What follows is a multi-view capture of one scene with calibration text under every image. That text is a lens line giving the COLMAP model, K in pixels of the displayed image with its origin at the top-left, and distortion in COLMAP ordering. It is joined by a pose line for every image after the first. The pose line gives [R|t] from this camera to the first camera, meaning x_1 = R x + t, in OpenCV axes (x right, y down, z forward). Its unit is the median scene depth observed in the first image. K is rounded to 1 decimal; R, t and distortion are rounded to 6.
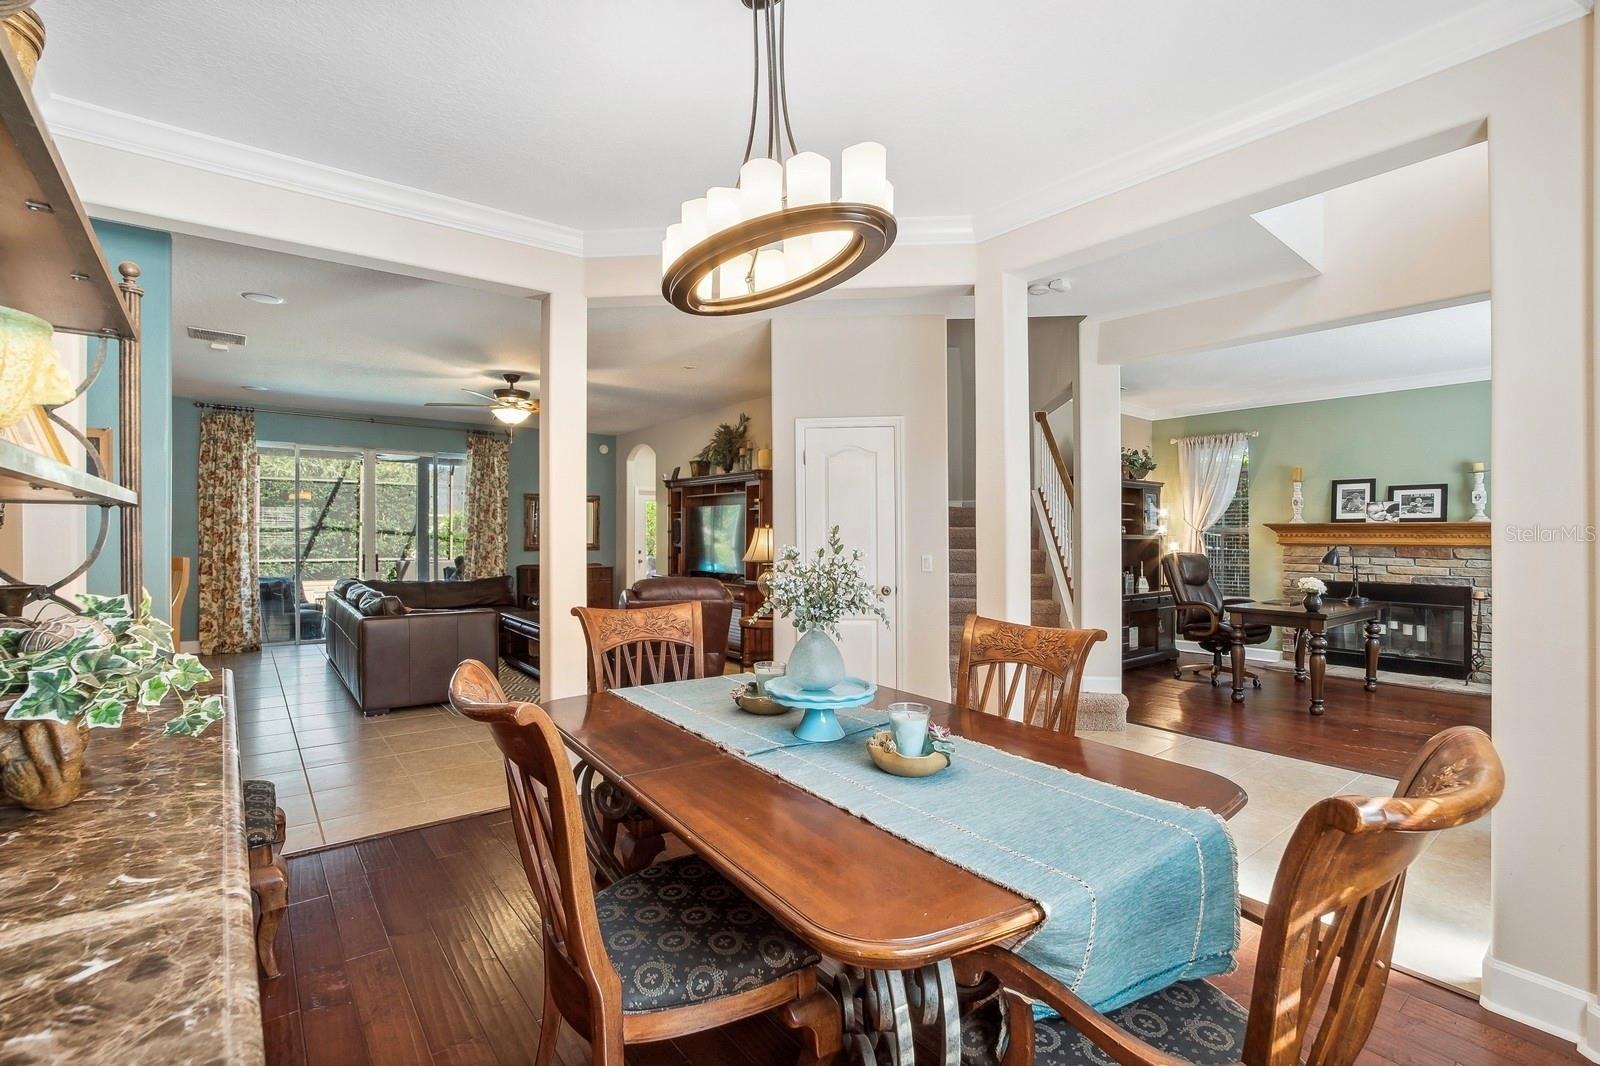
lens RADIAL K [[711.8, 0, 800.0], [0, 711.8, 533.0], [0, 0, 1]] dist [-0.077694, -0.000081]
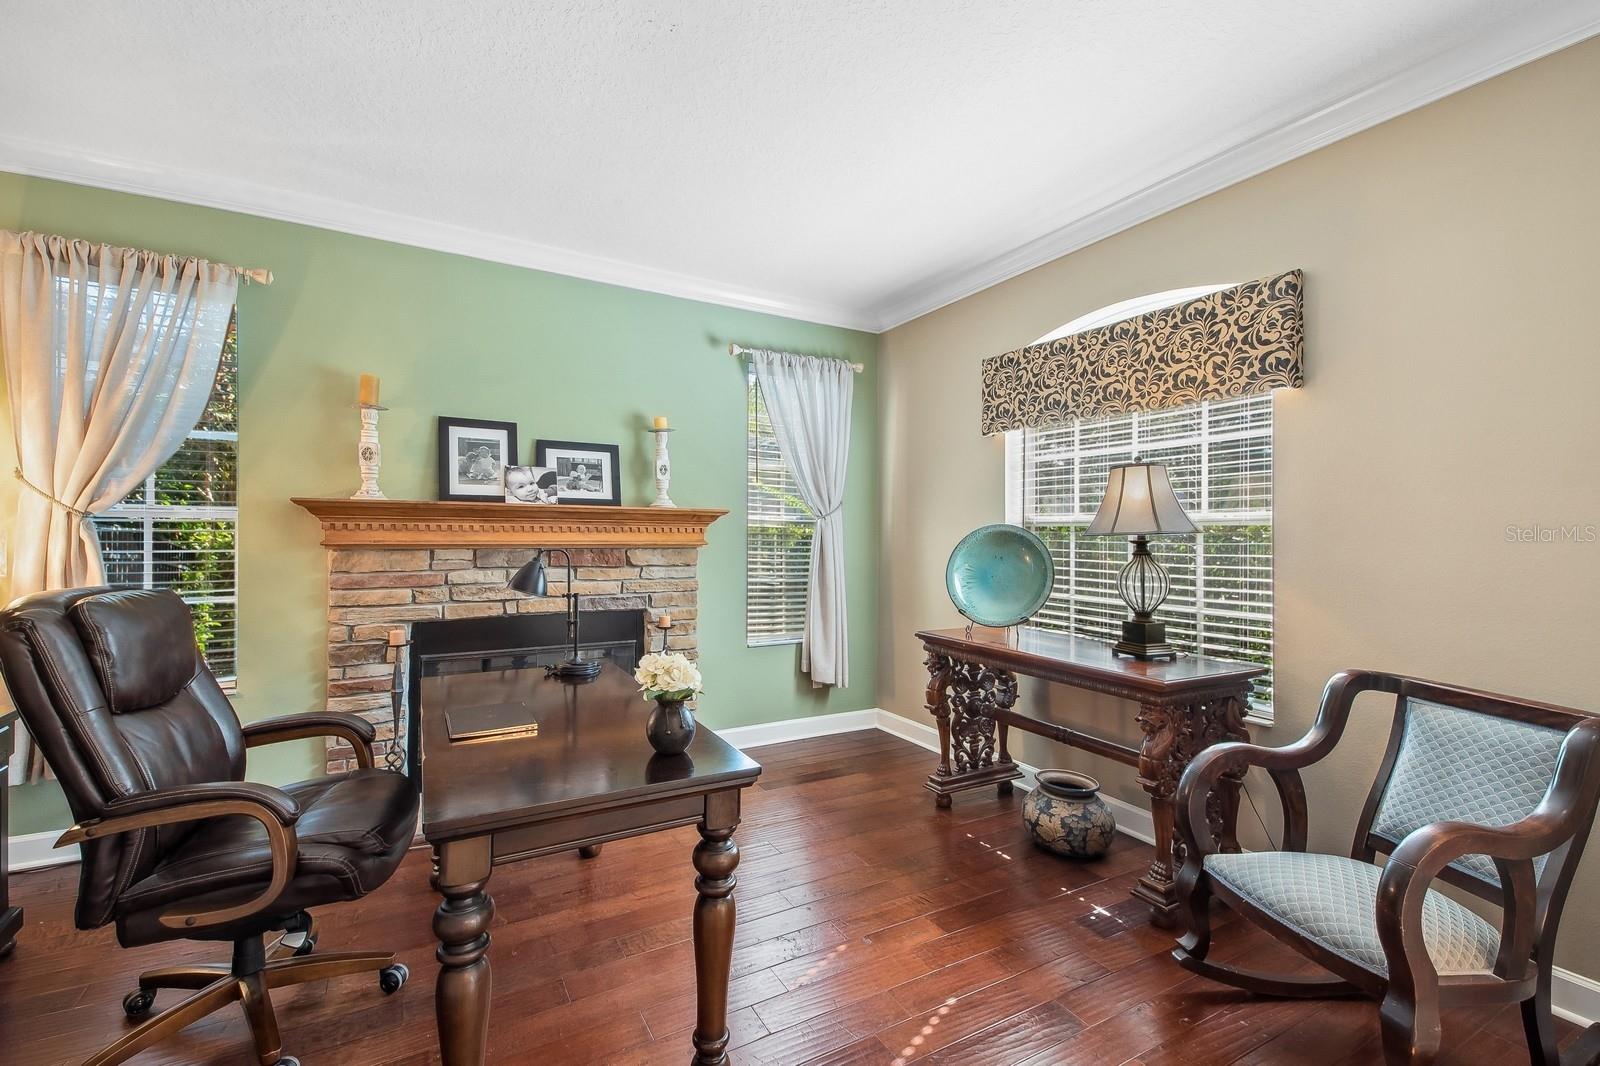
lens RADIAL K [[726.3, 0, 800.0], [0, 726.3, 533.0], [0, 0, 1]] dist [-0.000082, -0.000126]
pose [[0.157173, -0.004566, 0.987561, 0.316769], [-0.012267, 0.999903, 0.006576, 0.000960], [-0.987495, -0.013148, 0.157101, 0.684819]]
